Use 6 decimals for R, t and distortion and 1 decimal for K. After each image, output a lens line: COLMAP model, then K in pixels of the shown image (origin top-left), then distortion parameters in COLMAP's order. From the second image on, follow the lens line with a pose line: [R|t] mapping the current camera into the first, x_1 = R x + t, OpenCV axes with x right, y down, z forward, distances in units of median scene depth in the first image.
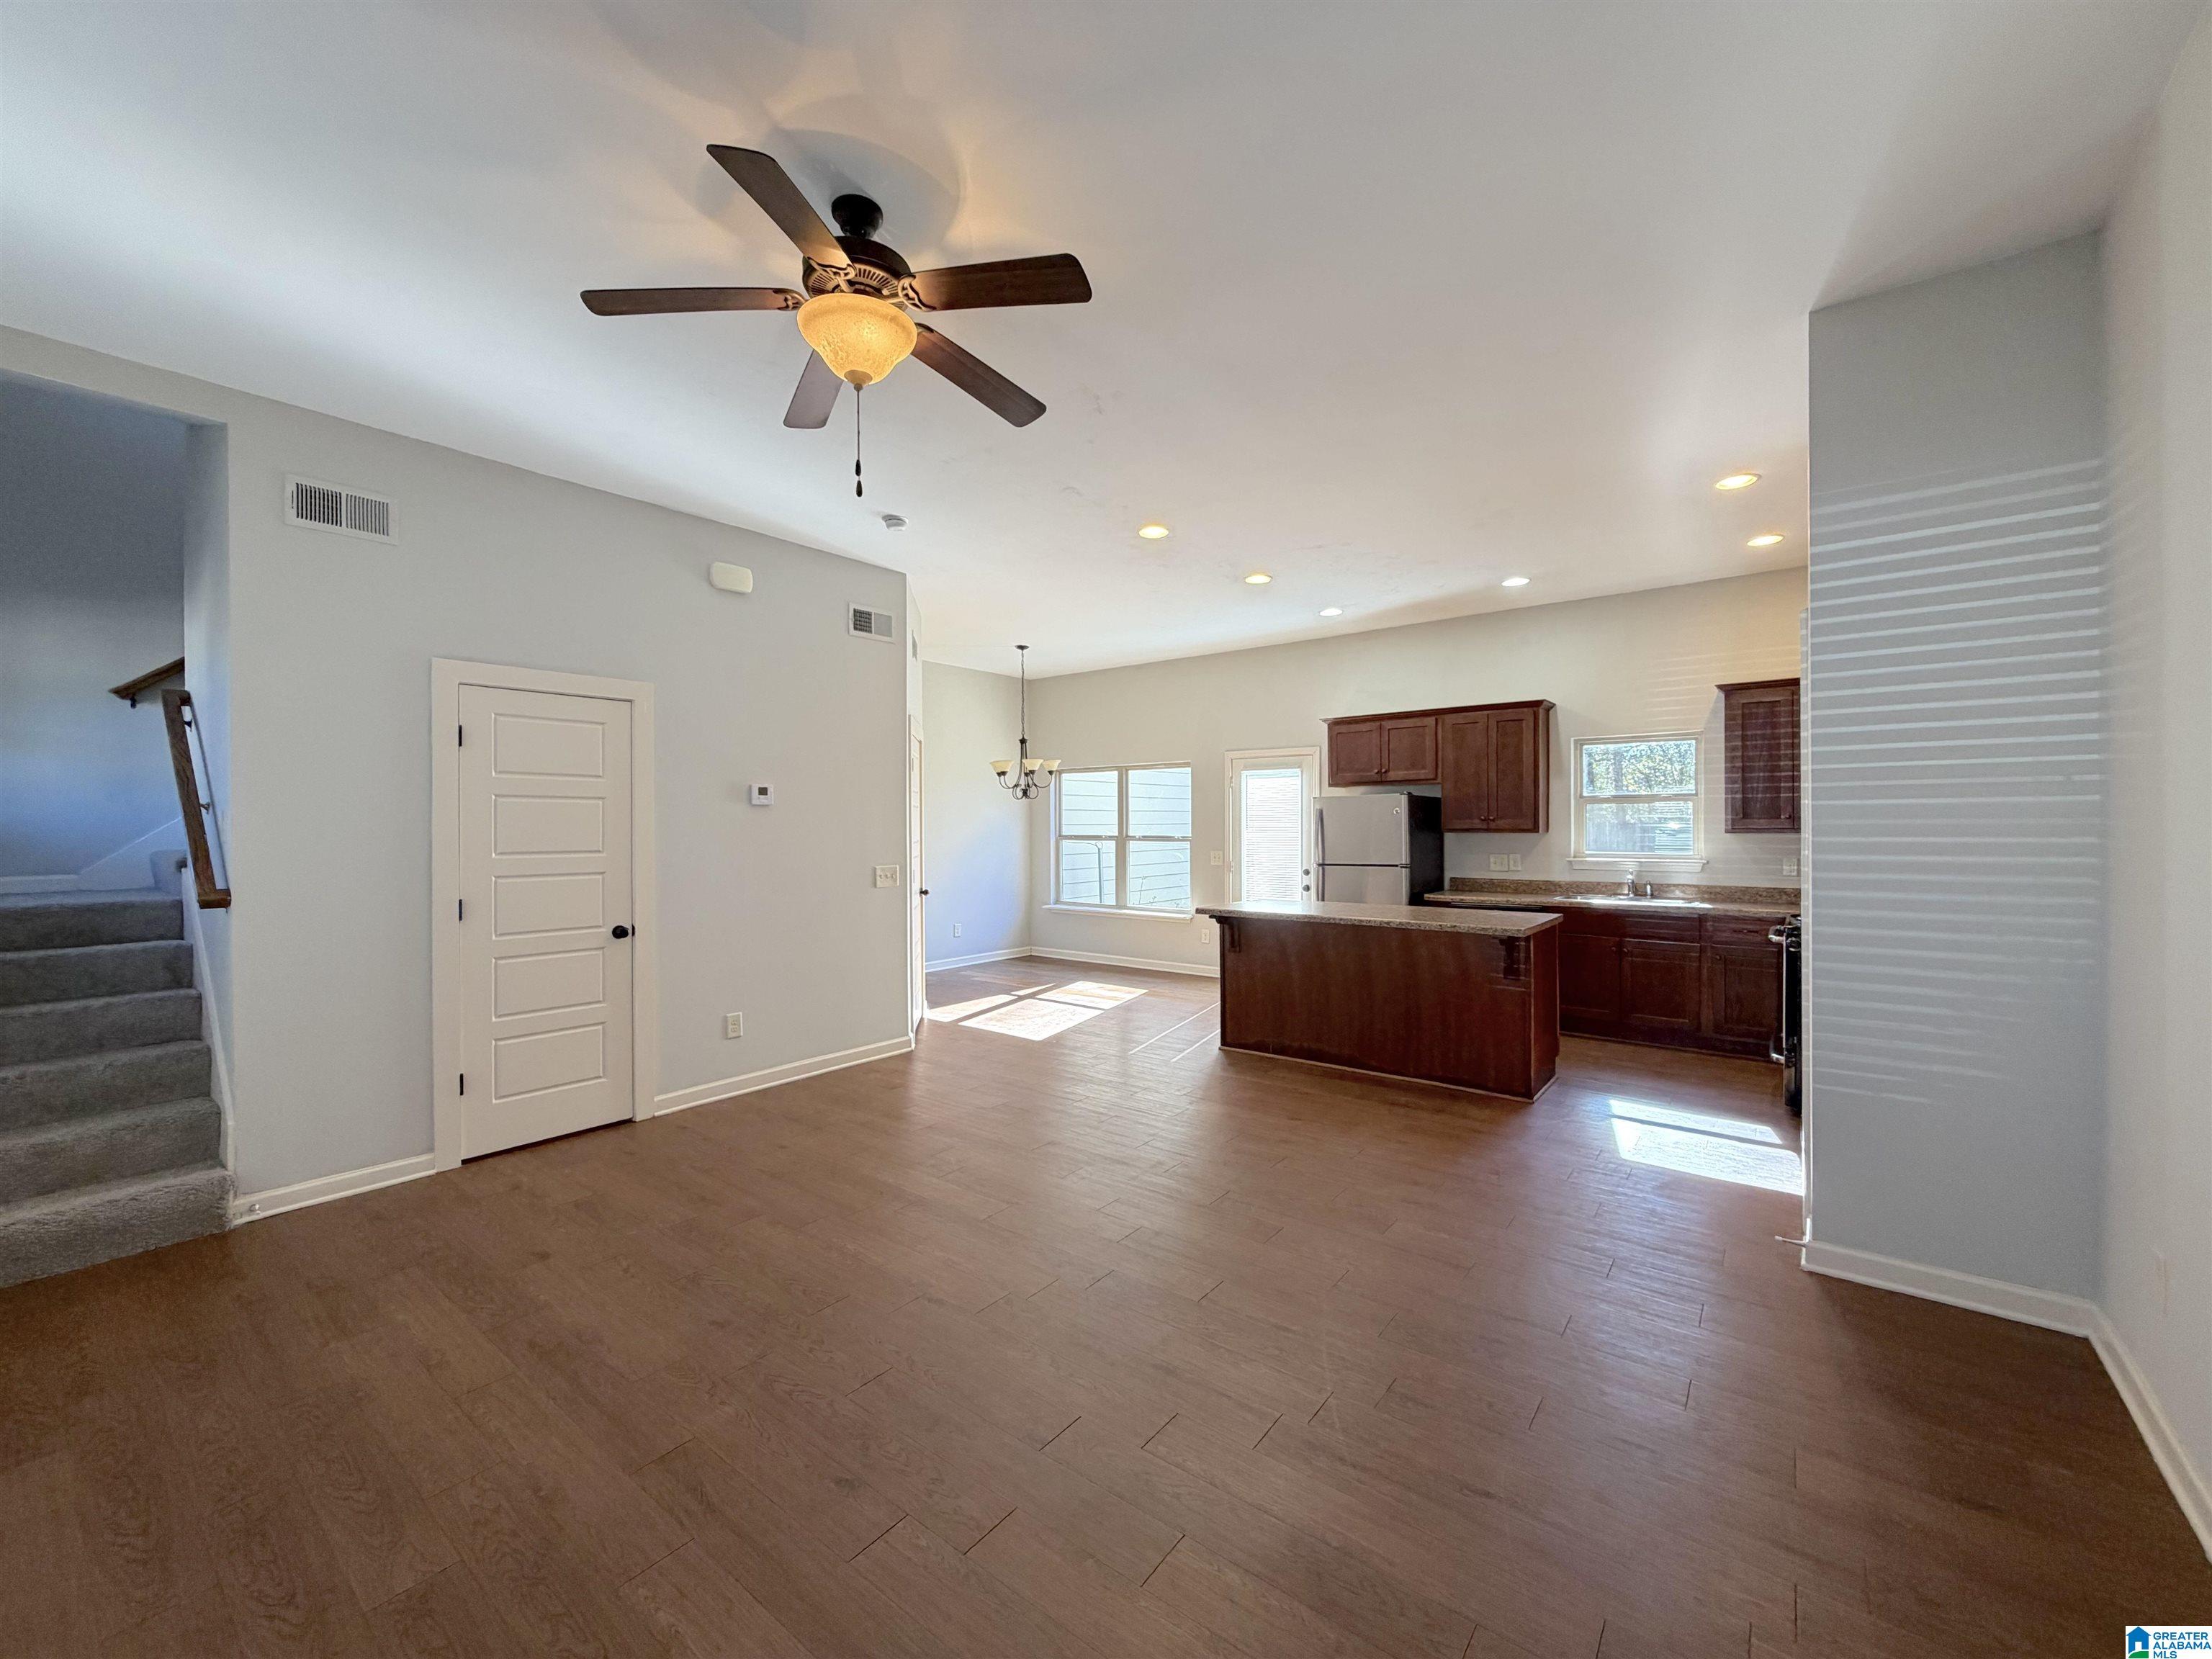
lens RADIAL K [[895.8, 0, 1106.0], [0, 895.8, 829.5], [0, 0, 1]] dist [0.011552, -0.000076]
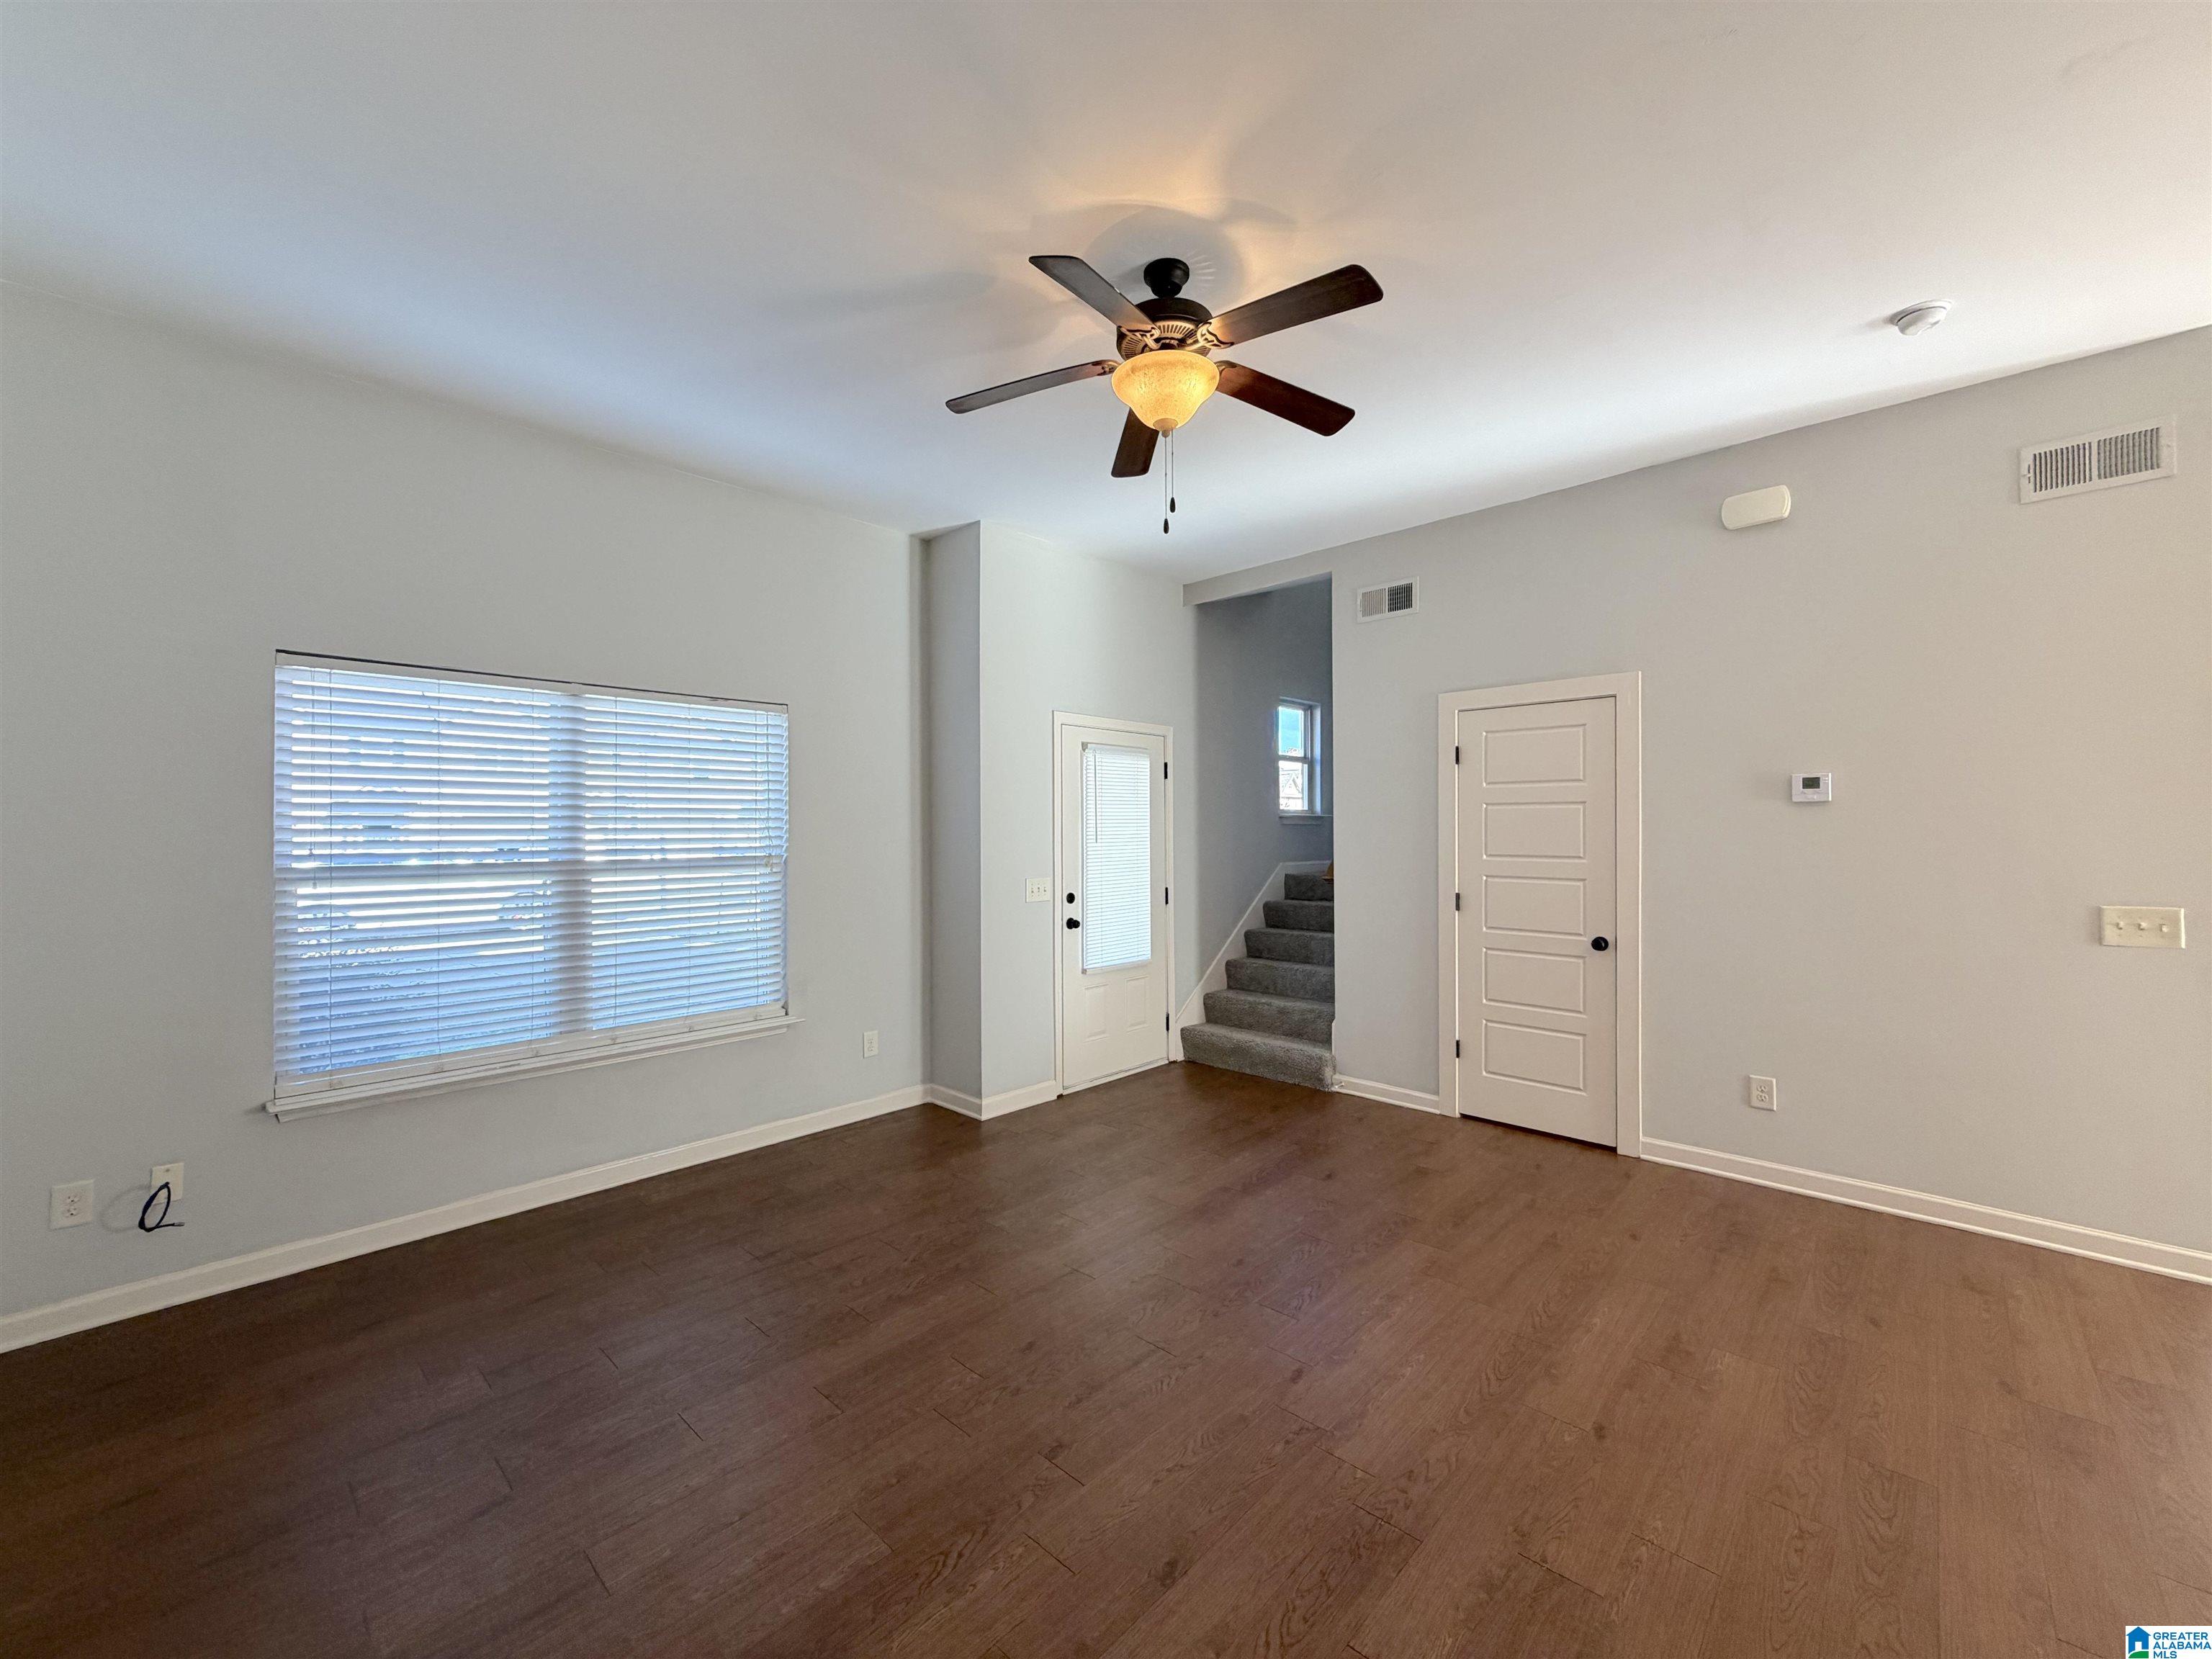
lens RADIAL K [[874.2, 0, 1106.0], [0, 874.2, 829.5], [0, 0, 1]] dist [0.002061, 0.000229]
pose [[-0.084590, -0.002980, -0.996411, 0.407380], [-0.006276, 0.999977, -0.002458, 0.000104], [0.996396, 0.006045, -0.084607, 0.549201]]
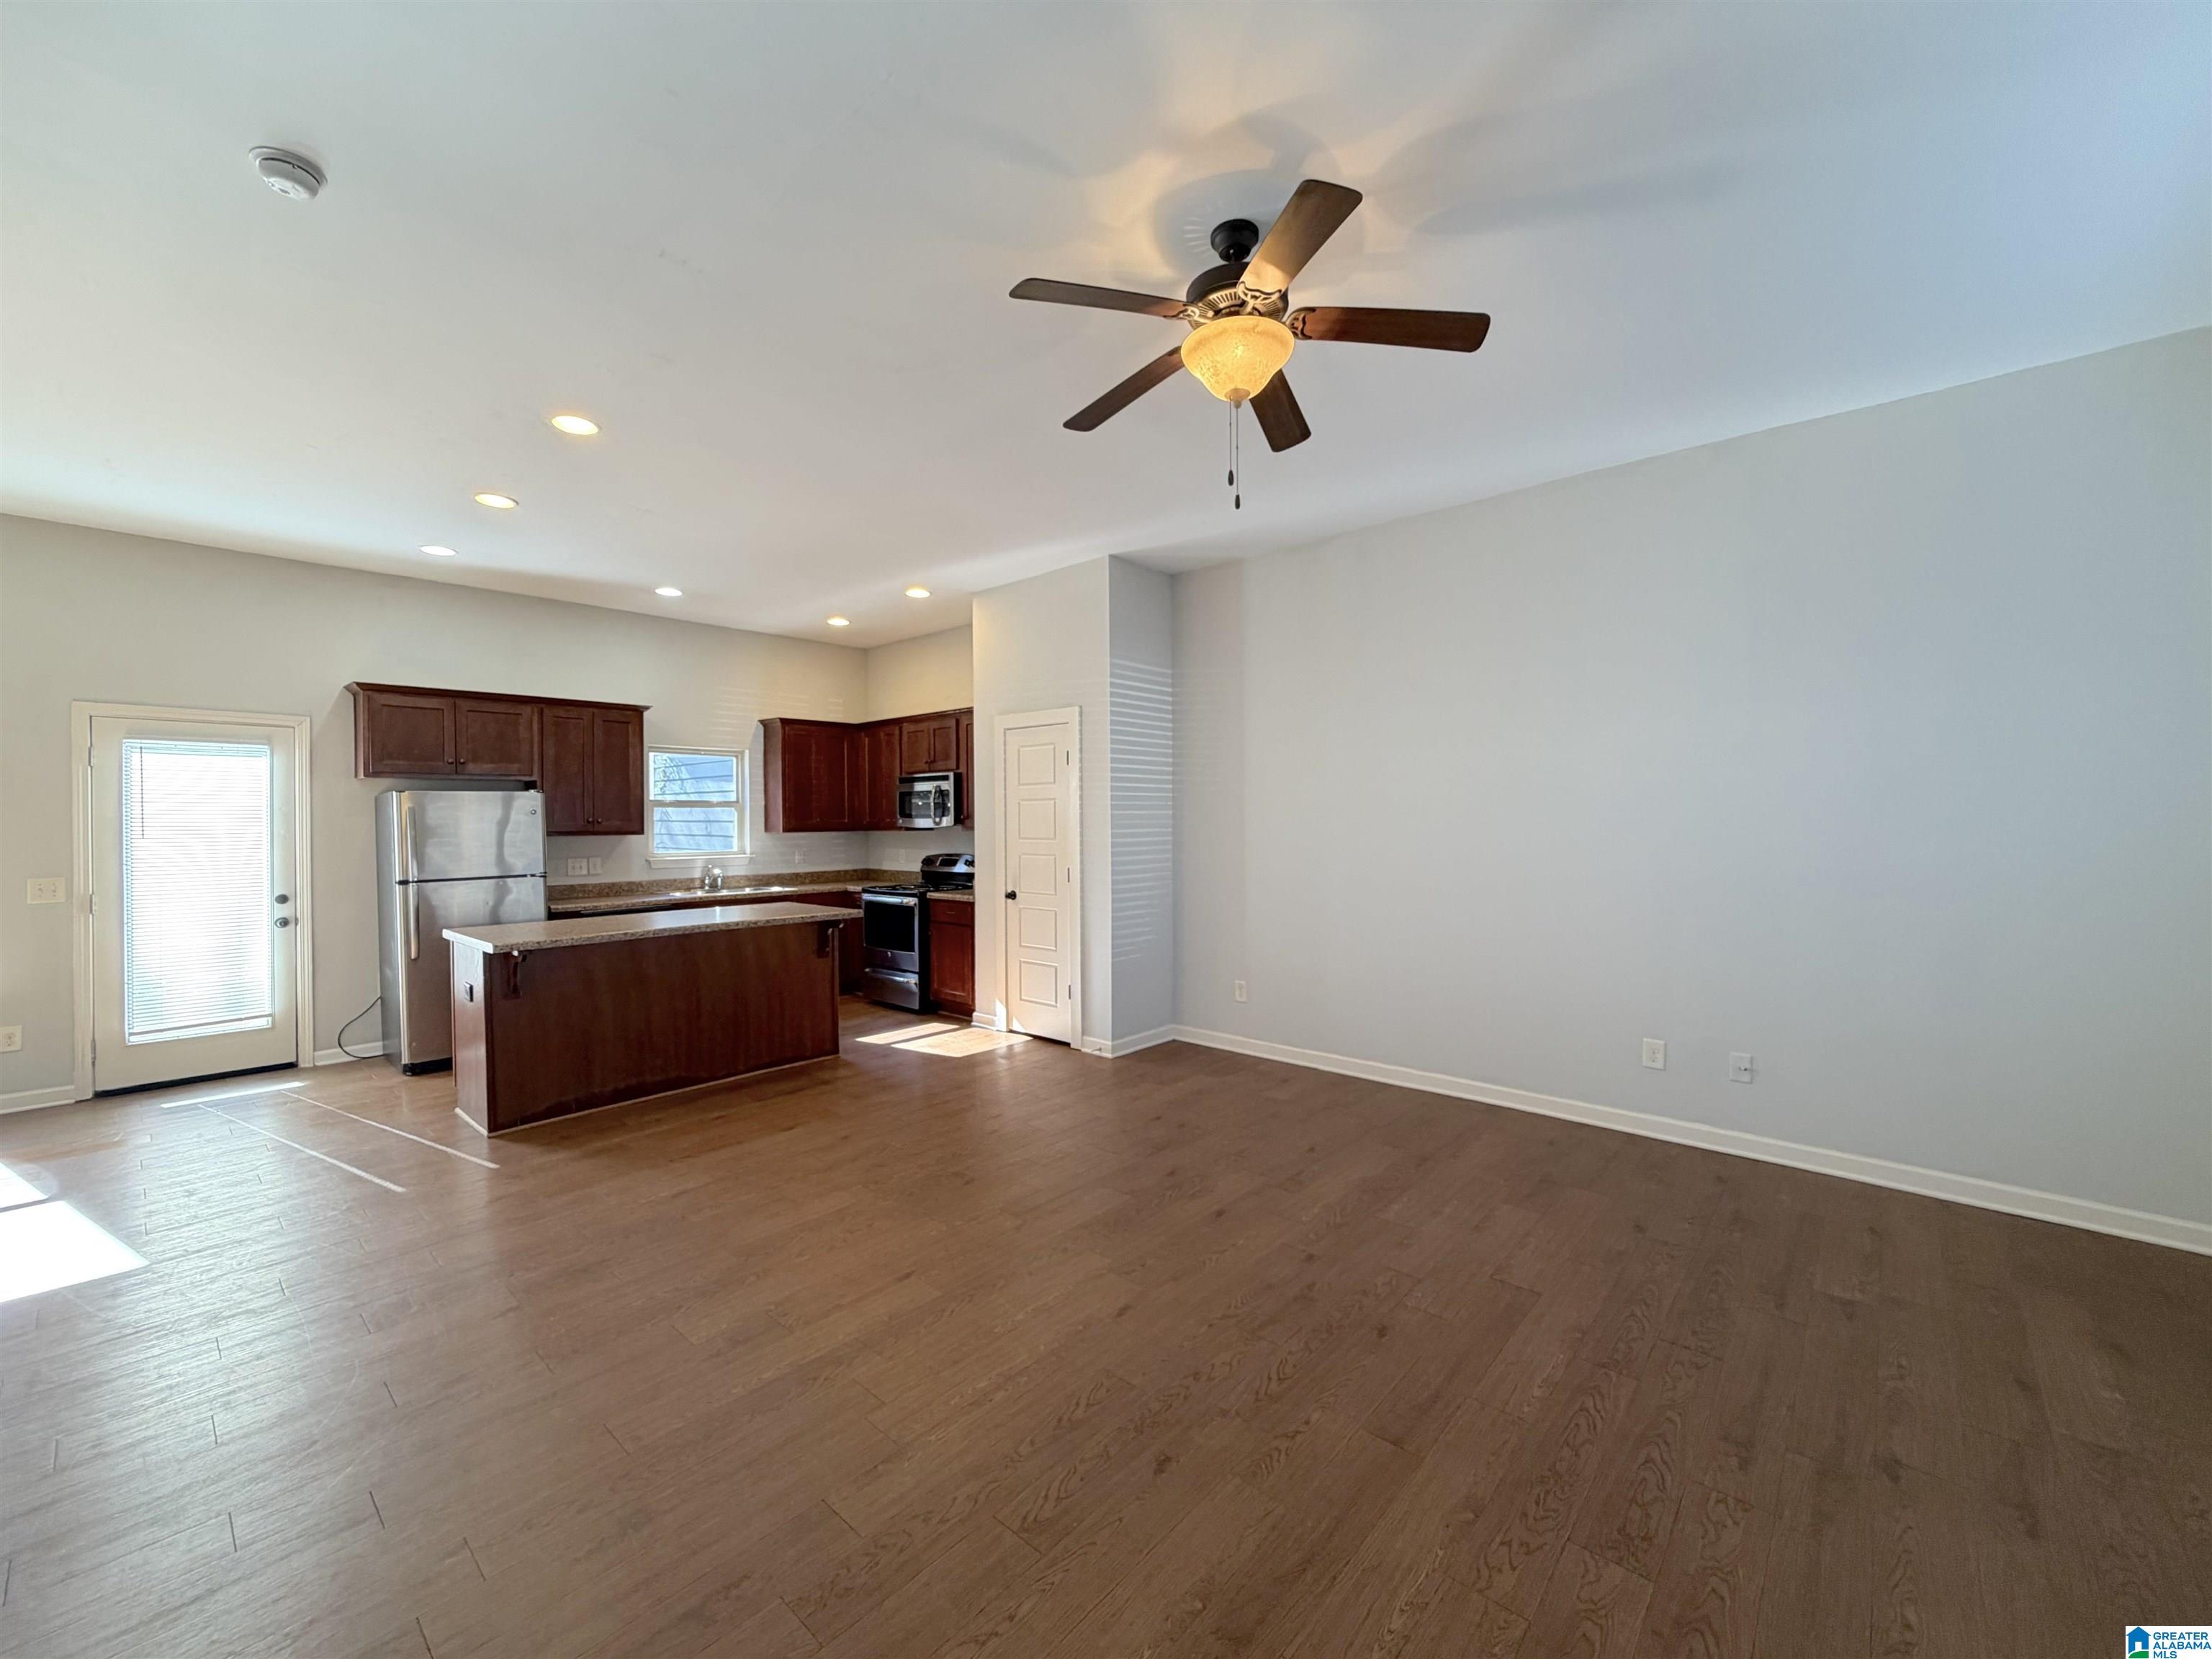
lens RADIAL K [[879.3, 0, 1106.0], [0, 879.3, 829.5], [0, 0, 1]] dist [-0.013767, 0.000105]
pose [[0.054336, -0.001075, 0.998522, -0.694734], [0.014795, 0.999891, 0.000271, 0.006913], [-0.998413, 0.014758, 0.054346, 0.594681]]
